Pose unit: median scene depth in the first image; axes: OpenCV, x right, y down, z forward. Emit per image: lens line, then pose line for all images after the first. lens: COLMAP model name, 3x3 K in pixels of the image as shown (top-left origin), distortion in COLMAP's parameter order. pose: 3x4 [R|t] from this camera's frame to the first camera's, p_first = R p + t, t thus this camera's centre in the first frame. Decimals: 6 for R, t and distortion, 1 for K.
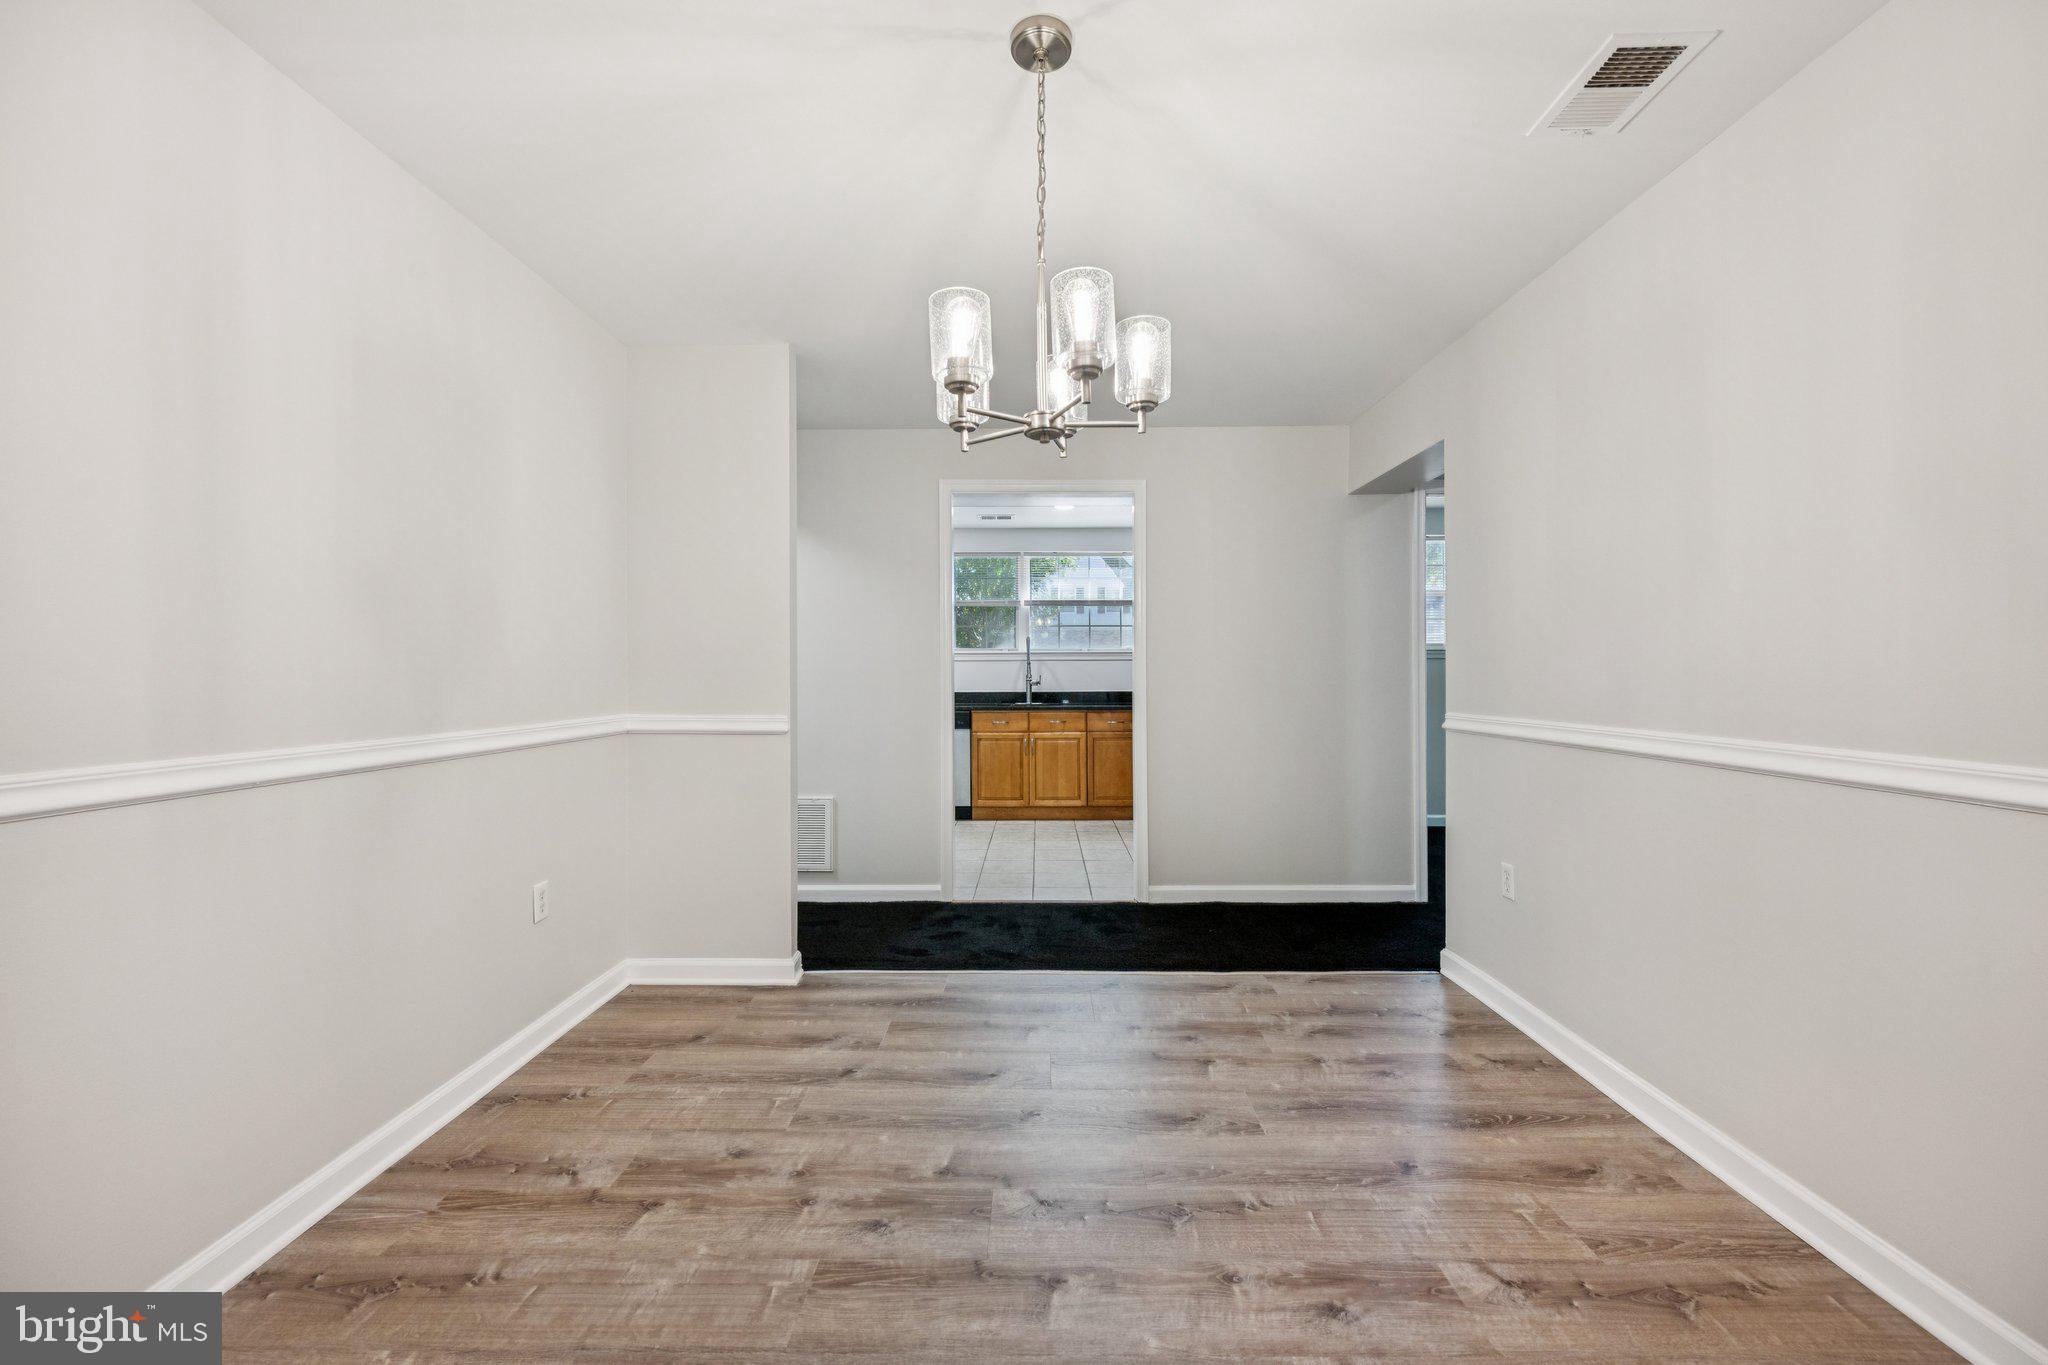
lens RADIAL K [[811.4, 0, 1024.6], [0, 811.4, 676.0], [0, 0, 1]] dist [-0.002475, -0.000652]
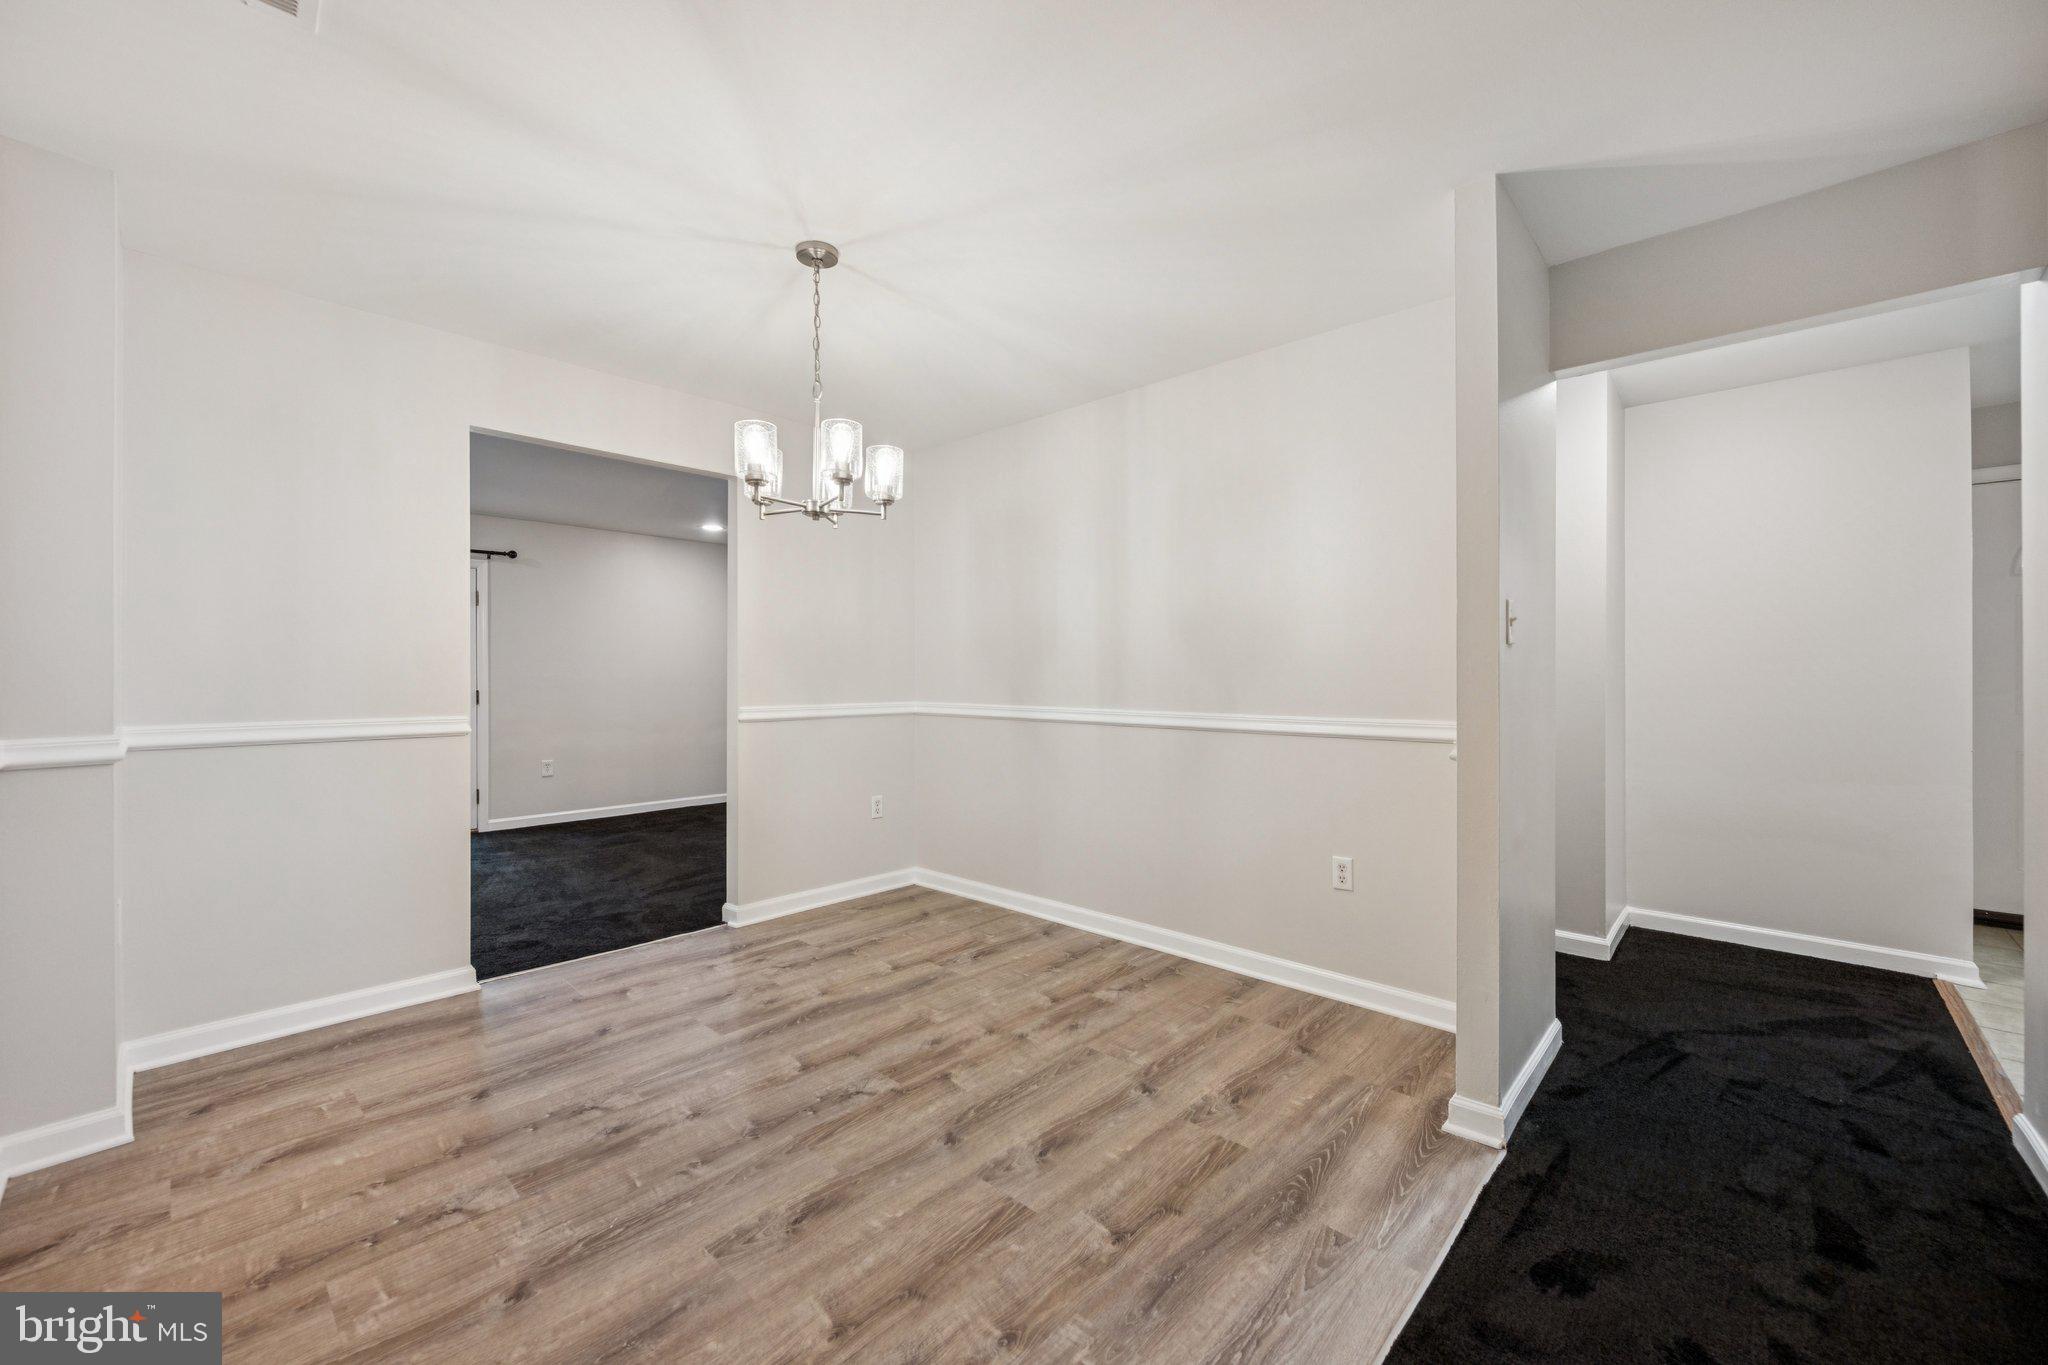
lens RADIAL K [[811.4, 0, 1032.0], [0, 811.4, 679.4], [0, 0, 1]] dist [-0.002475, -0.000652]
pose [[-0.670281, 0.006830, -0.742076, 0.550786], [-0.000955, 0.999949, 0.010067, -0.006103], [0.742106, 0.007456, -0.670241, 1.455230]]
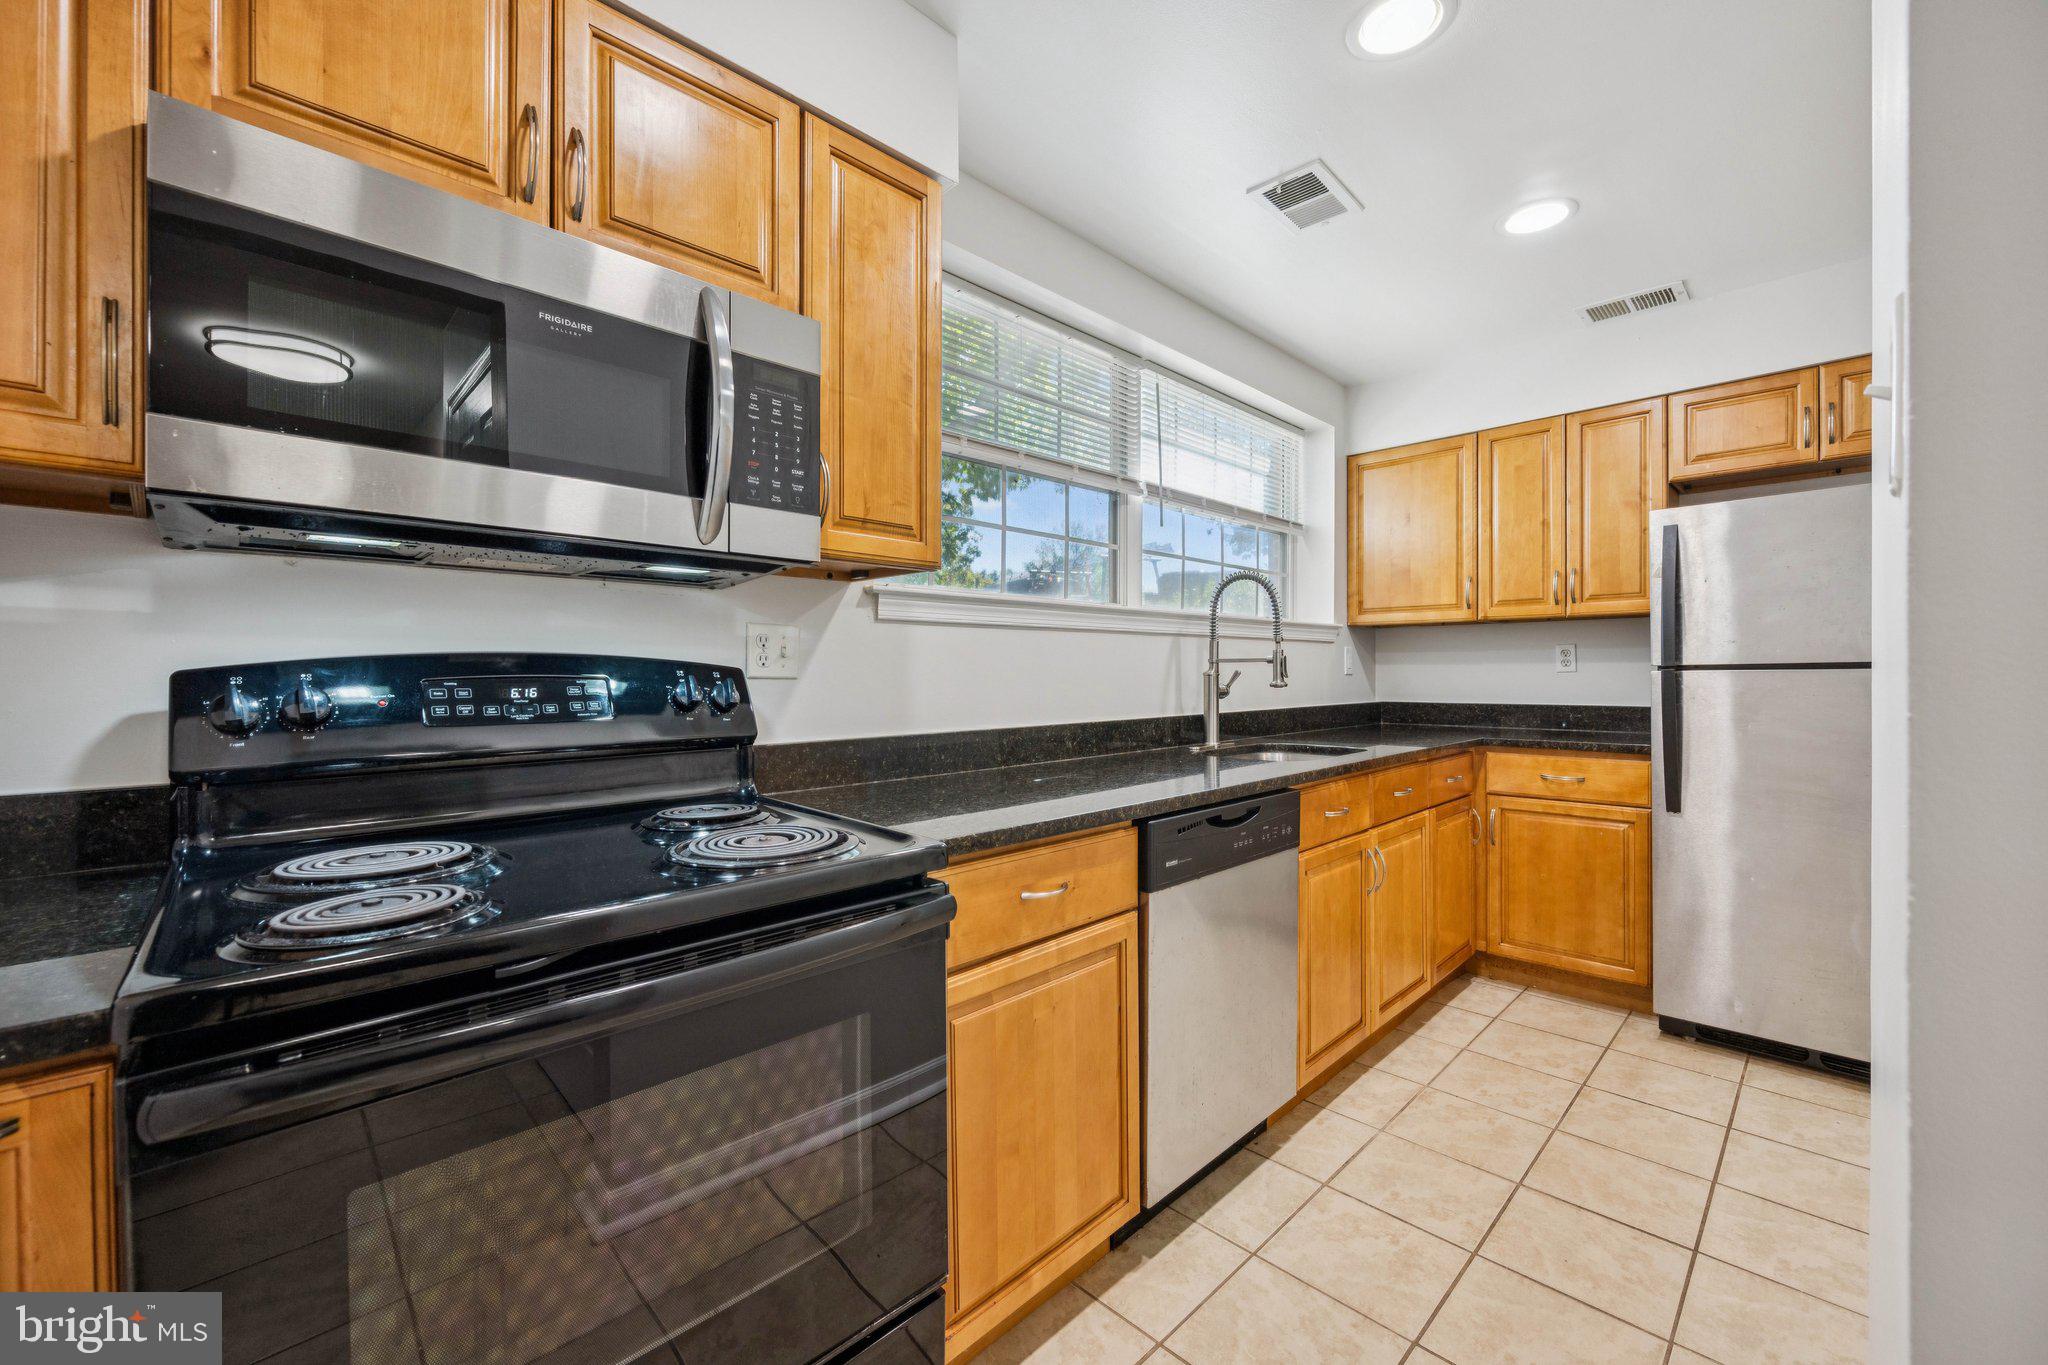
lens RADIAL K [[811.4, 0, 1035.3], [0, 811.4, 674.8], [0, 0, 1]] dist [-0.002475, -0.000652]
pose [[0.691071, 0.001030, 0.722786, -0.919188], [0.002205, 0.999991, -0.003533, 0.004229], [-0.722783, 0.004035, 0.691063, 2.202246]]
